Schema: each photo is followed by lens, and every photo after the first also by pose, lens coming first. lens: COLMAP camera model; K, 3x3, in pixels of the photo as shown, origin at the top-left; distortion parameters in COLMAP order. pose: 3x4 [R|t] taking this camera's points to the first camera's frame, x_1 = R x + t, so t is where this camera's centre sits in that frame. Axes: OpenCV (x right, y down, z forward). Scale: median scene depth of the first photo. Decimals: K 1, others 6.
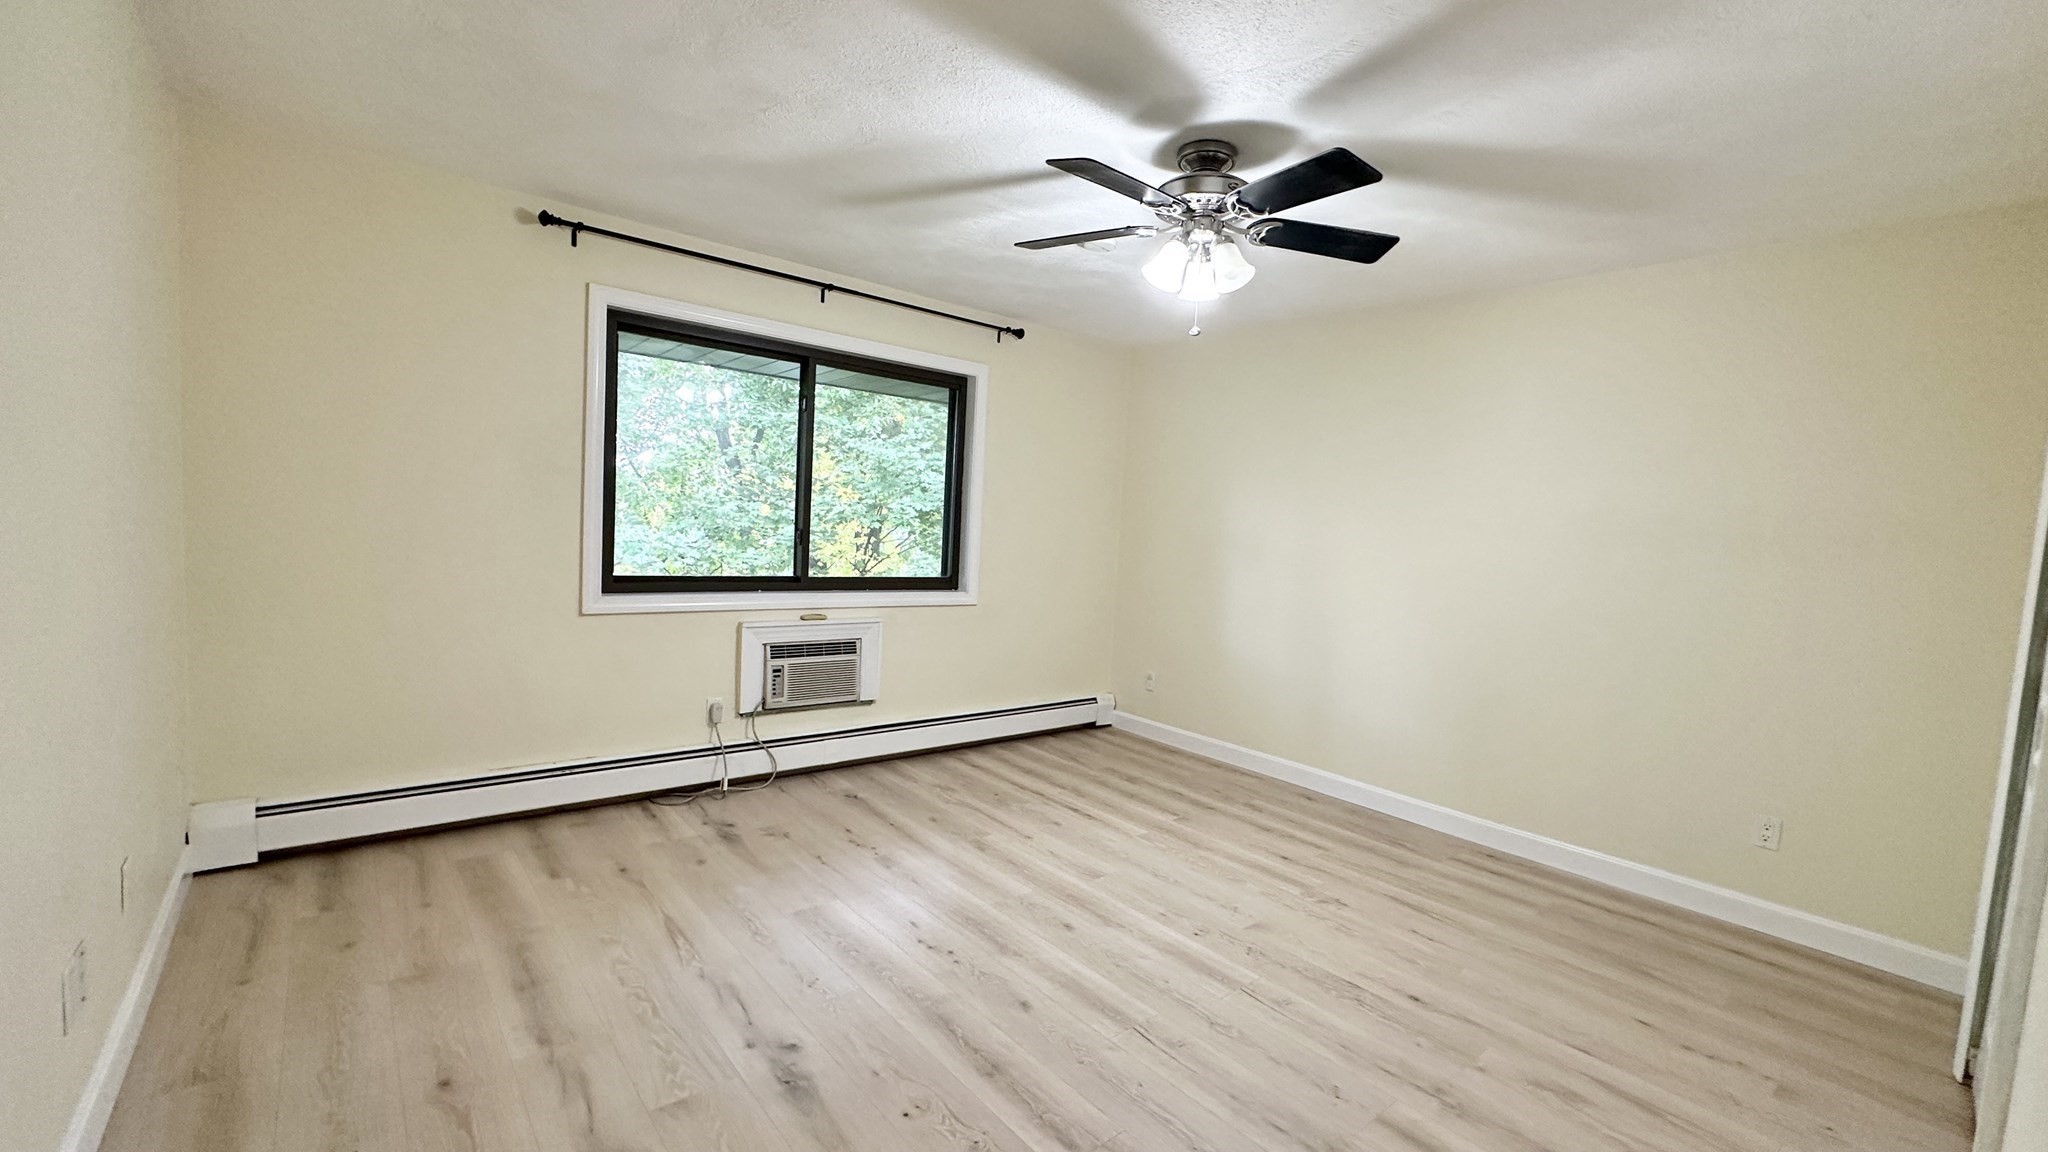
lens RADIAL K [[817.1, 0, 1026.5], [0, 817.1, 574.9], [0, 0, 1]] dist [-0.011137, -0.000121]
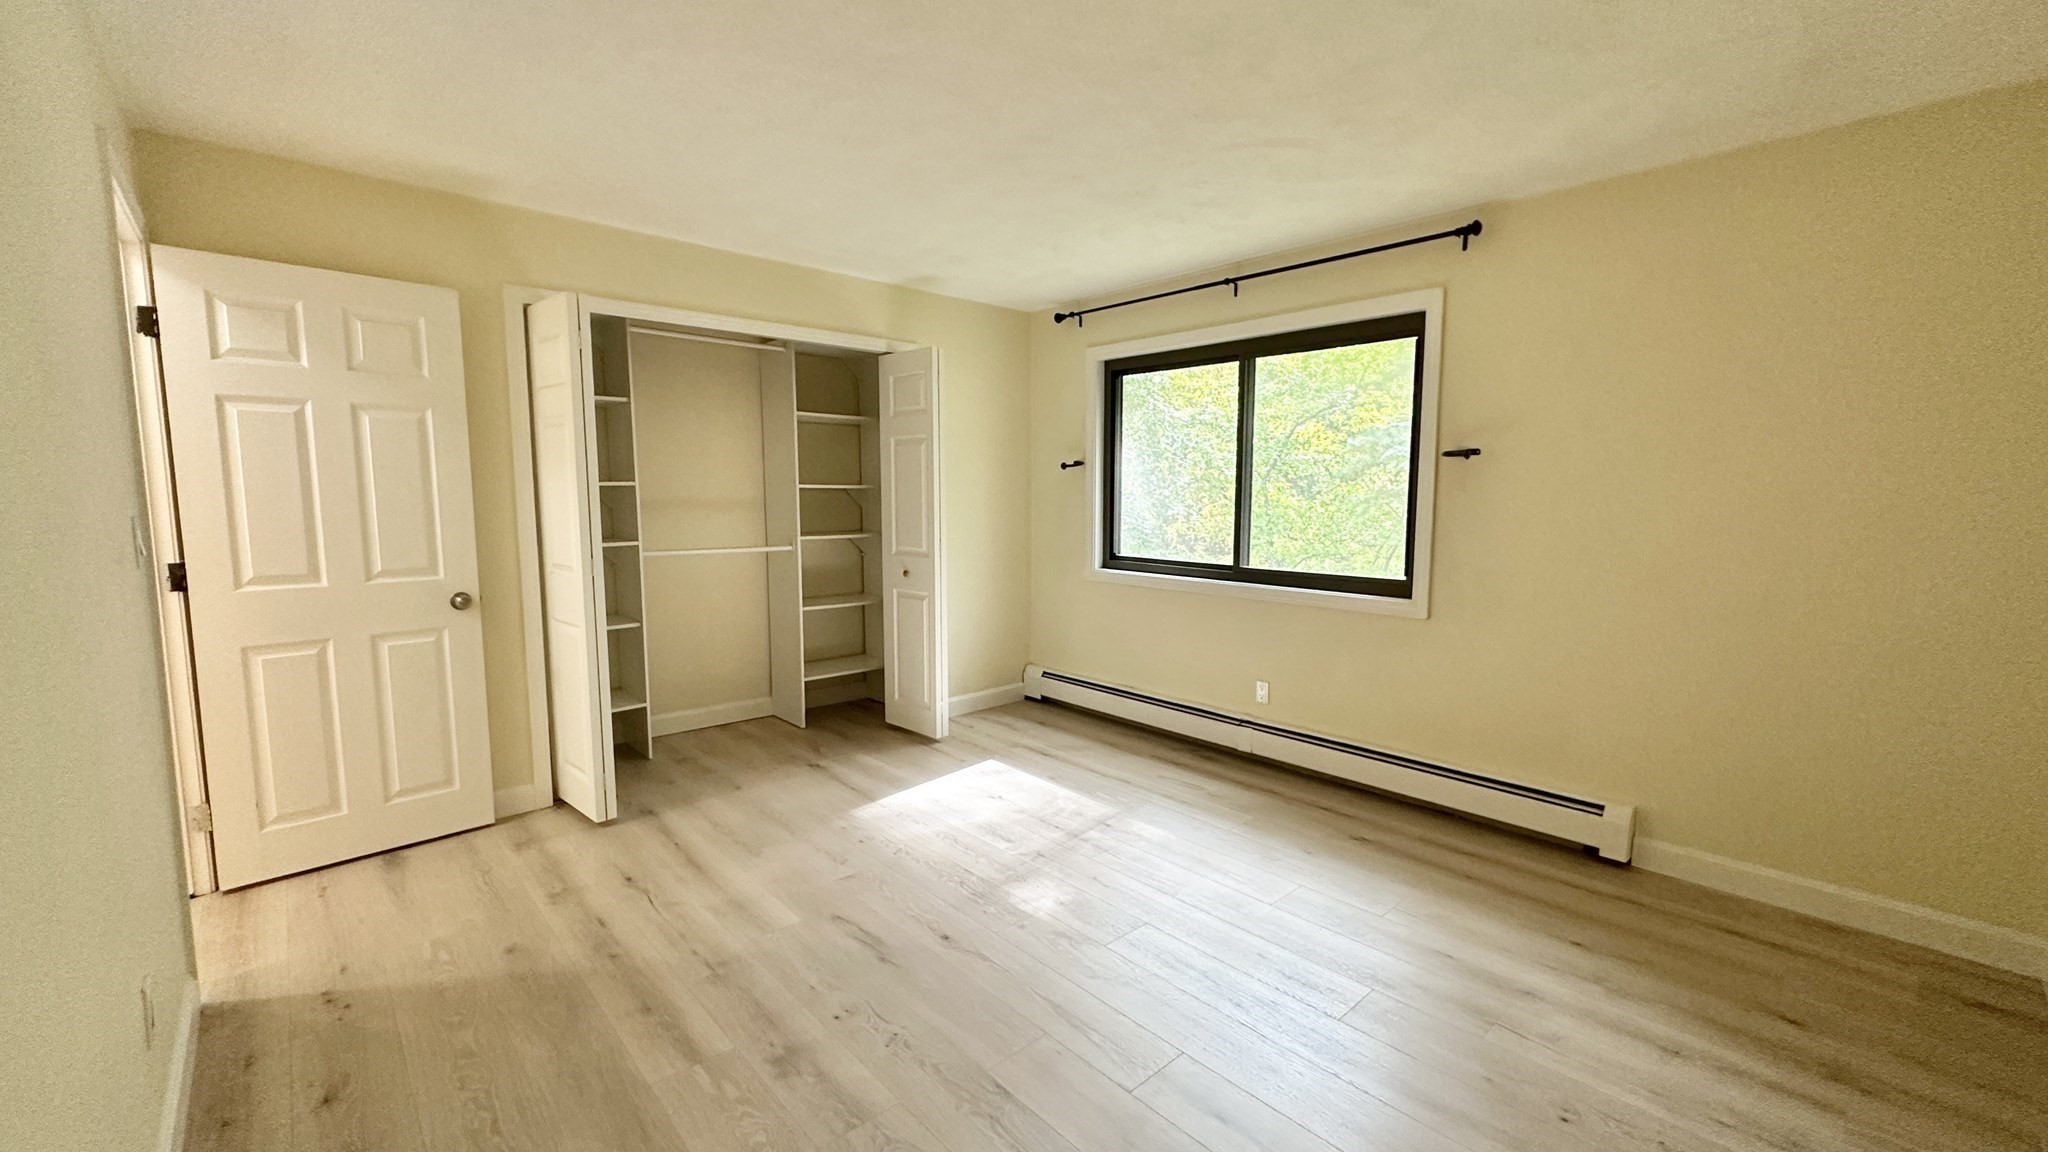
lens RADIAL K [[817.1, 0, 1026.5], [0, 817.1, 574.9], [0, 0, 1]] dist [-0.011137, -0.000121]
pose [[0.071176, 0.043885, -0.996498, 0.750907], [-0.073263, 0.996563, 0.038655, -0.005884], [0.994770, 0.070255, 0.074147, 0.660436]]
